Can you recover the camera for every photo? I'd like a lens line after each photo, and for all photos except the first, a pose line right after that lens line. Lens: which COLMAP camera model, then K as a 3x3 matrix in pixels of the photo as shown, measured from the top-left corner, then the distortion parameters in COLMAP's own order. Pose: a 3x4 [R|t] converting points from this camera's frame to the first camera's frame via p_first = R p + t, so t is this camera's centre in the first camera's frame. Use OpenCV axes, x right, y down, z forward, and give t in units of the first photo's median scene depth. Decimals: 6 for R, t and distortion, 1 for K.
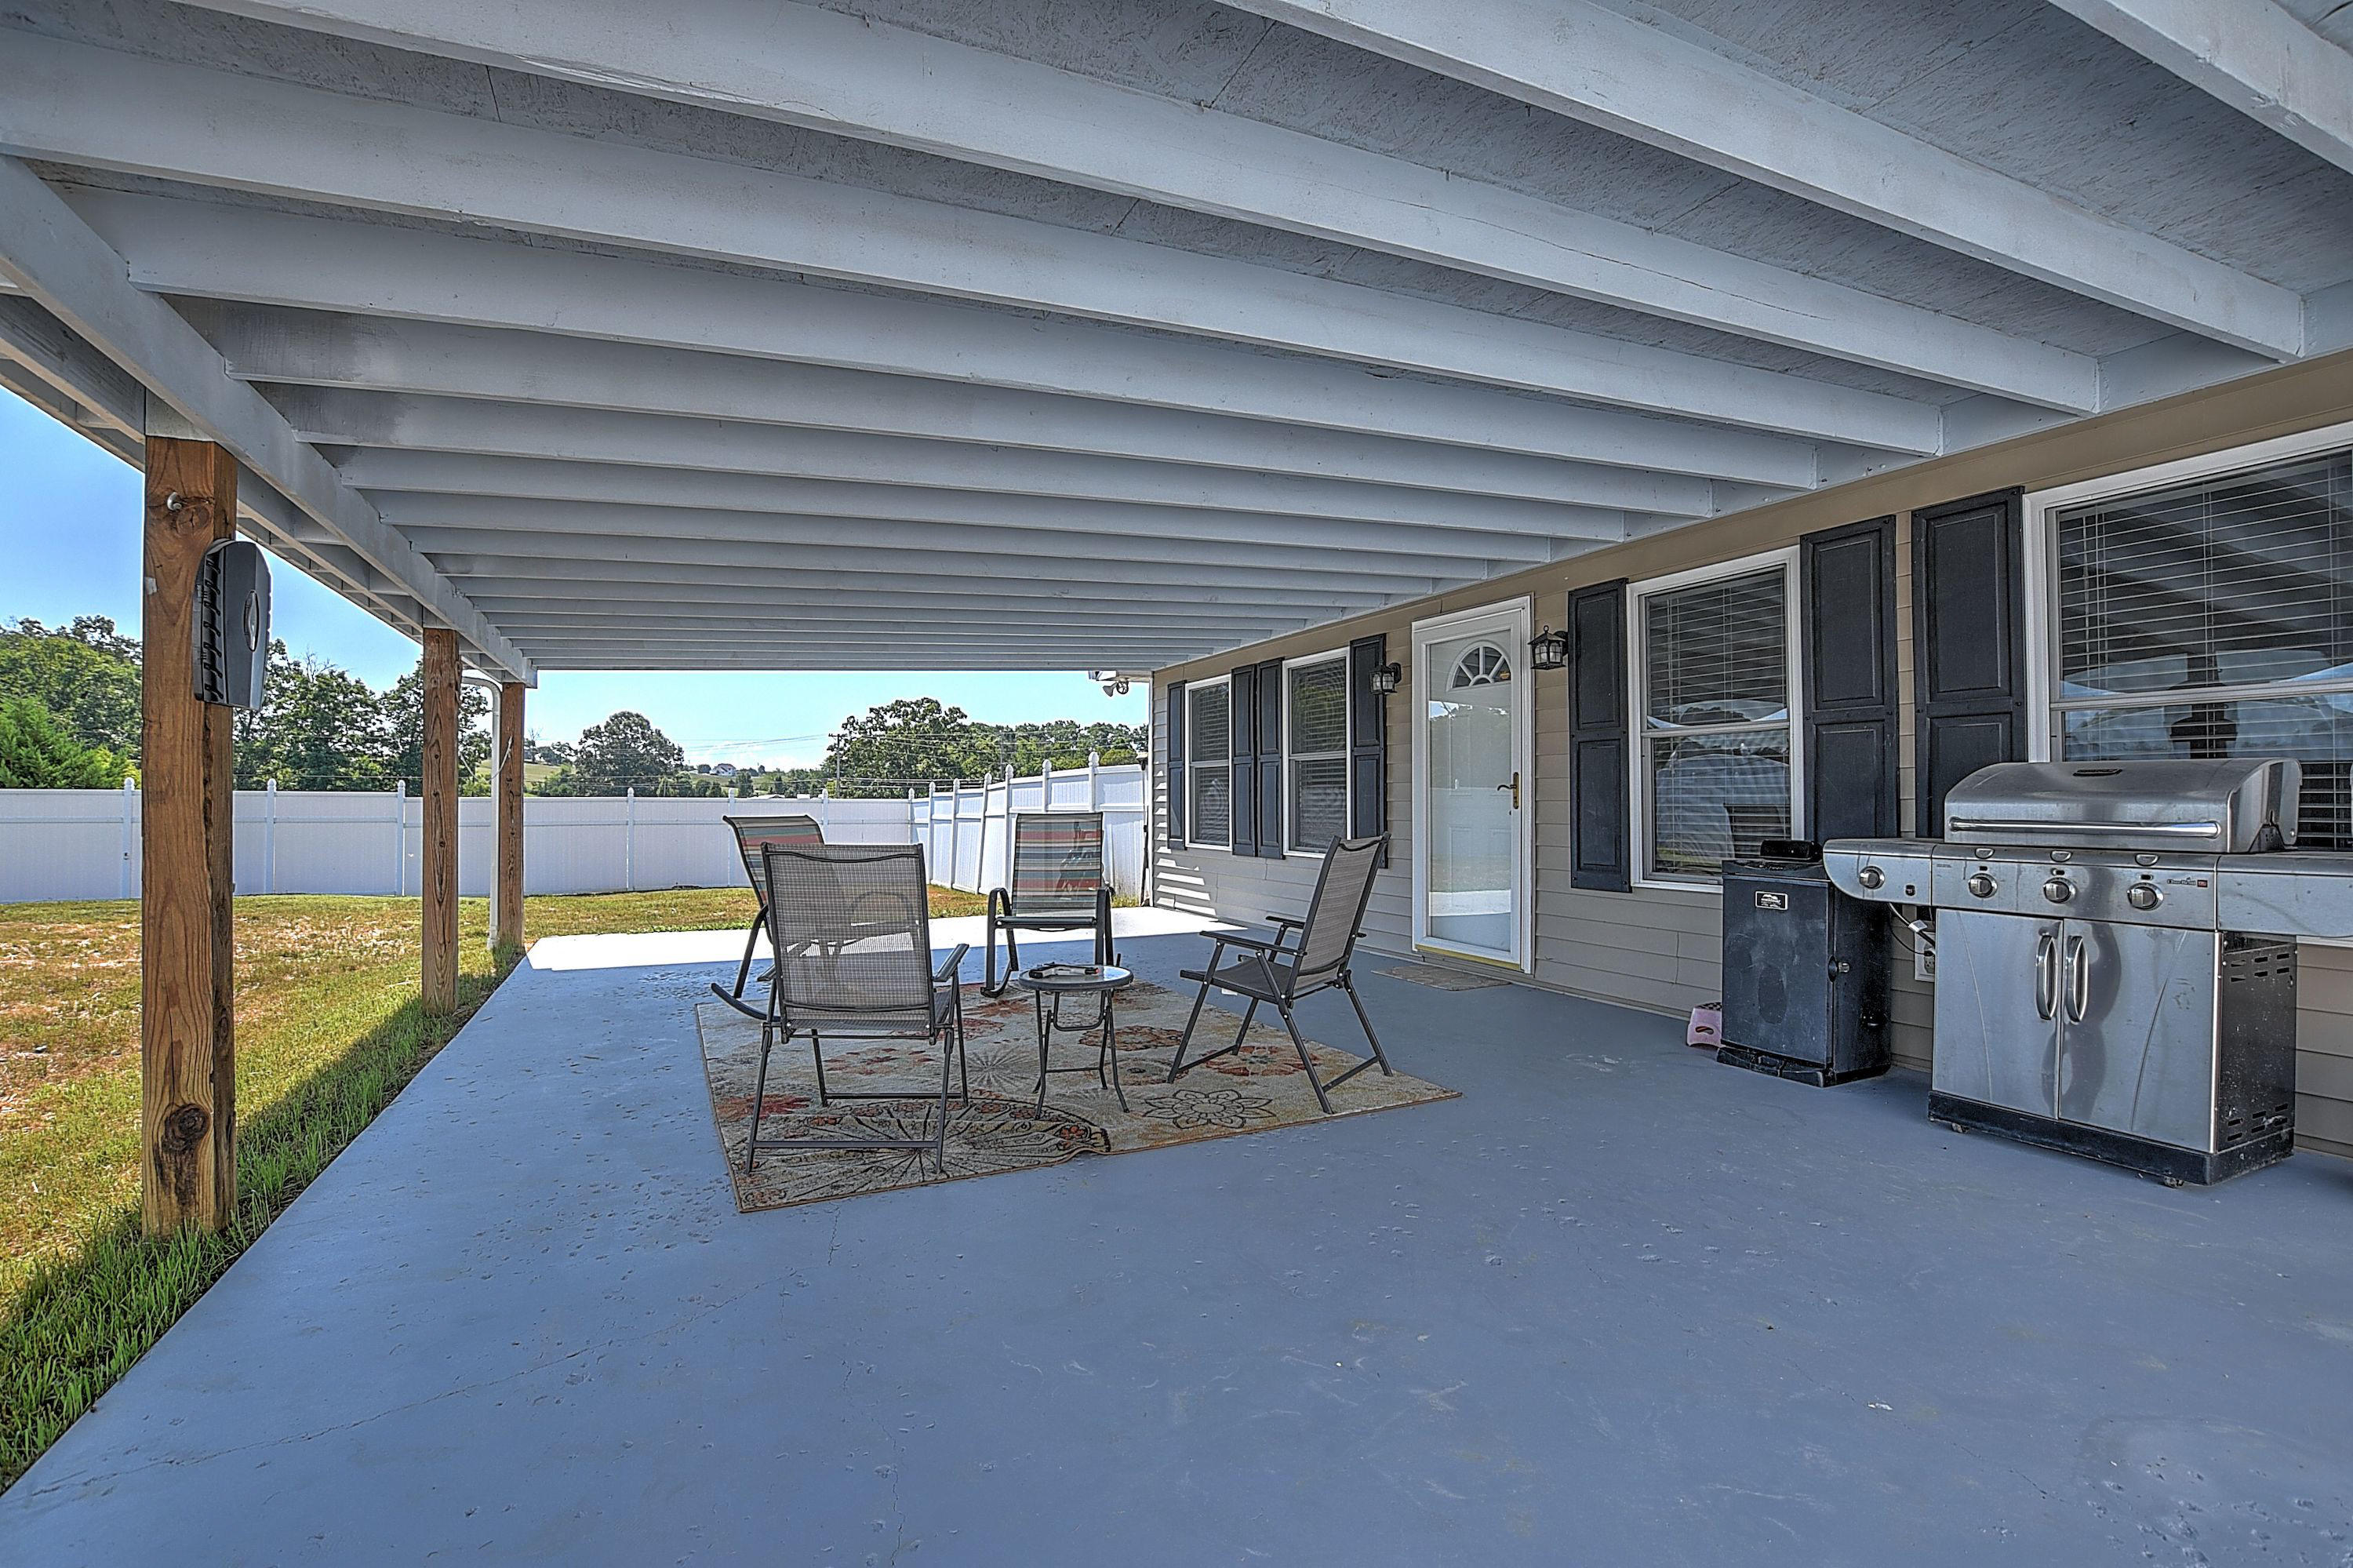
lens RADIAL K [[1053.5, 0, 1164.0], [0, 1053.5, 794.8], [0, 0, 1]] dist [-0.035912, 0.006518]
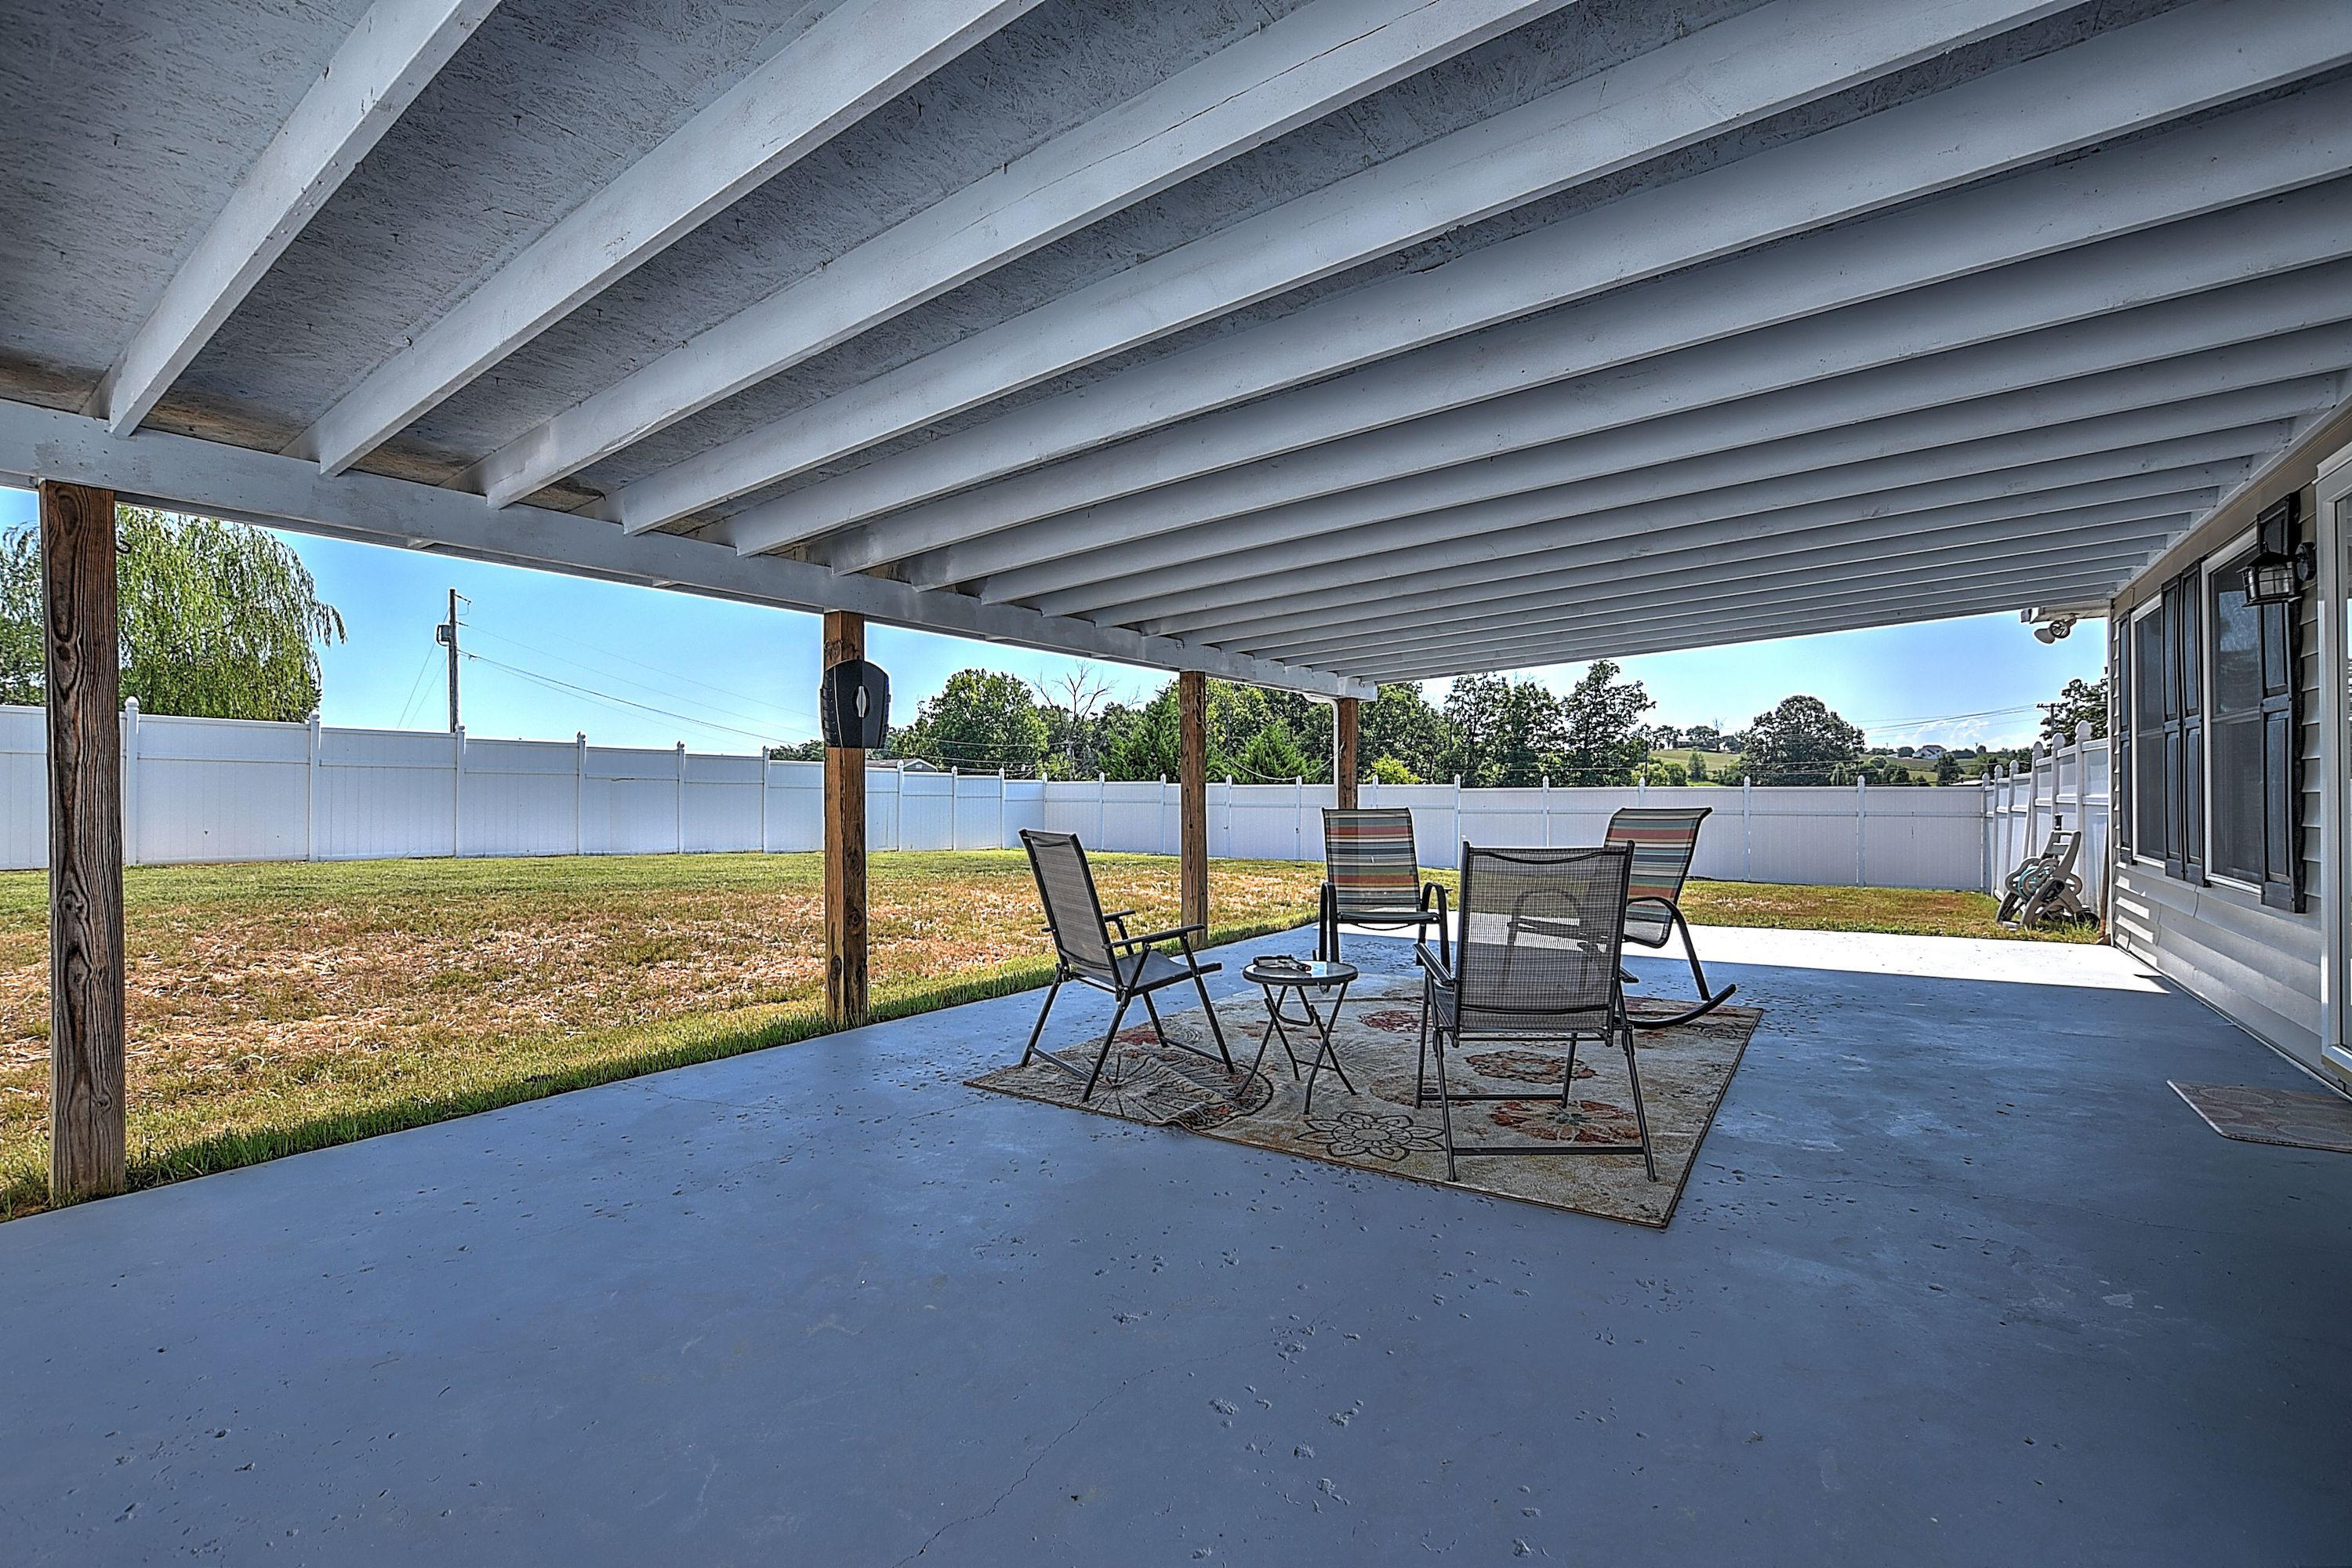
lens RADIAL K [[1053.0, 0, 1154.7], [0, 1053.0, 785.0], [0, 0, 1]] dist [-0.035912, 0.006518]
pose [[0.486214, -0.007816, -0.873805, 0.050287], [0.010028, 0.999944, -0.003365, -0.000272], [0.873782, -0.007126, 0.486266, 0.026630]]
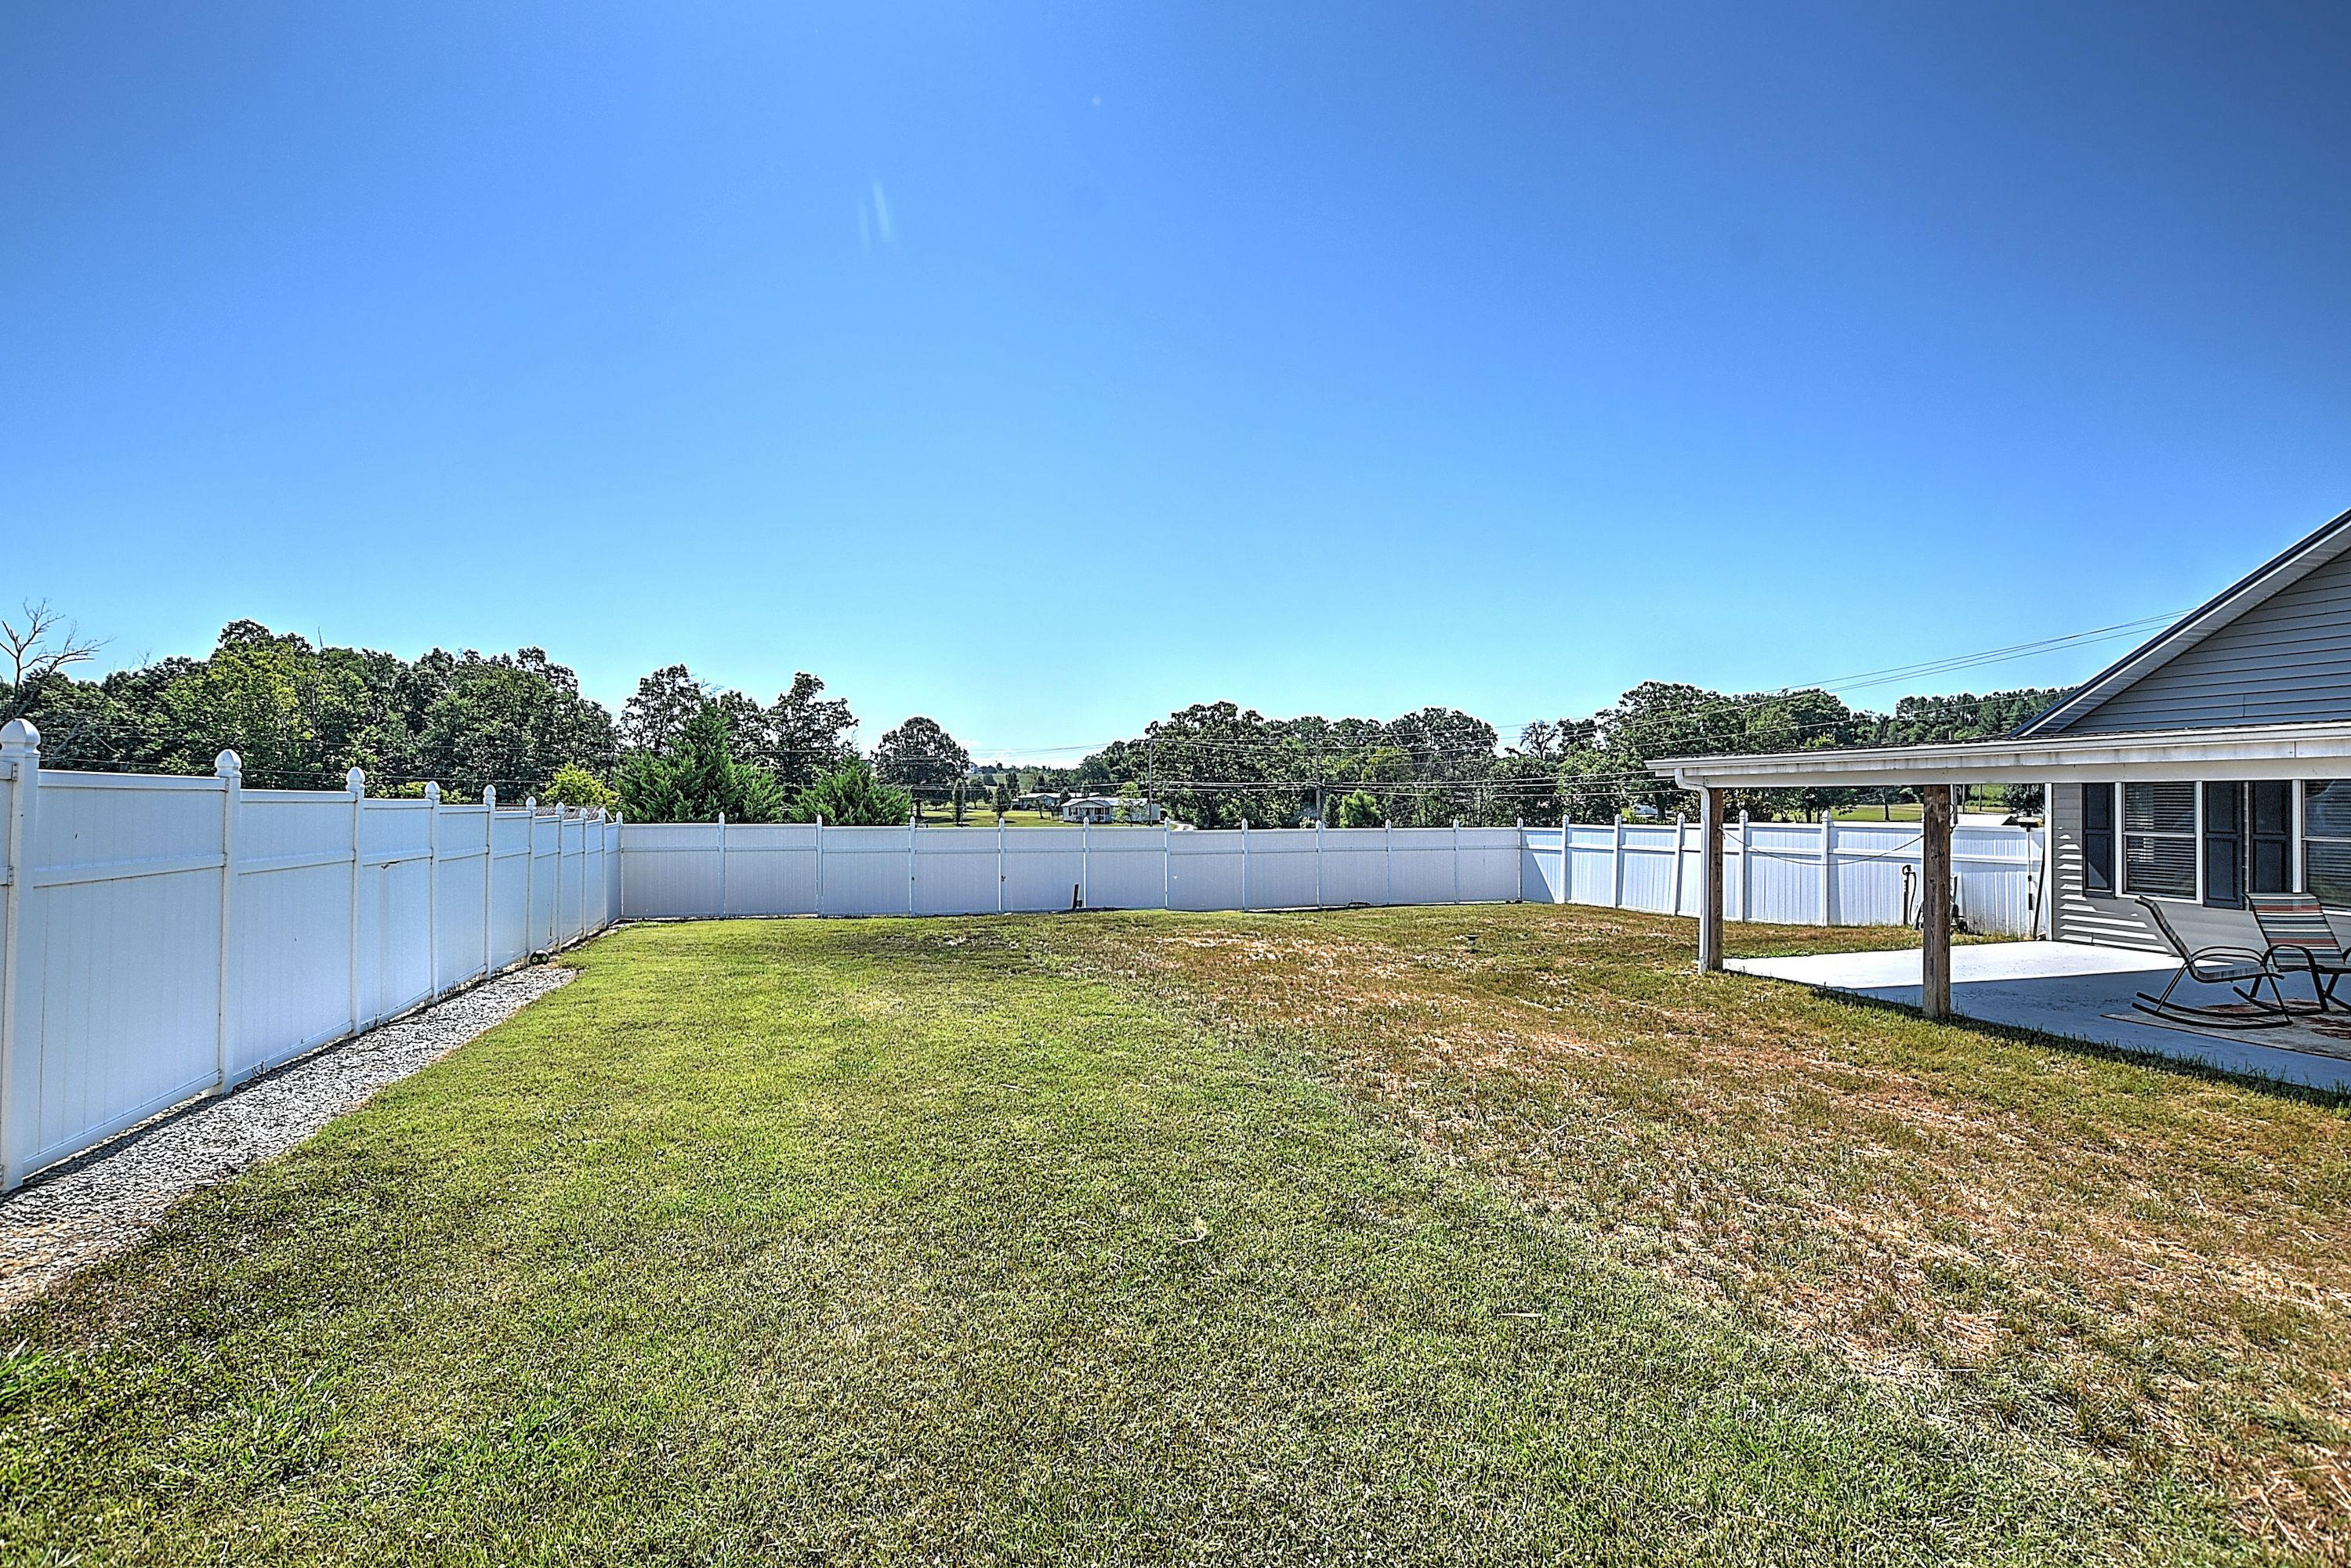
lens RADIAL K [[1052.5, 0, 1169.8], [0, 1052.5, 796.2], [0, 0, 1]] dist [-0.035912, 0.006518]
pose [[0.979383, -0.002943, -0.201990, -0.089415], [0.004509, 0.999963, 0.007292, -0.009110], [0.201962, -0.008052, 0.979360, -0.048312]]
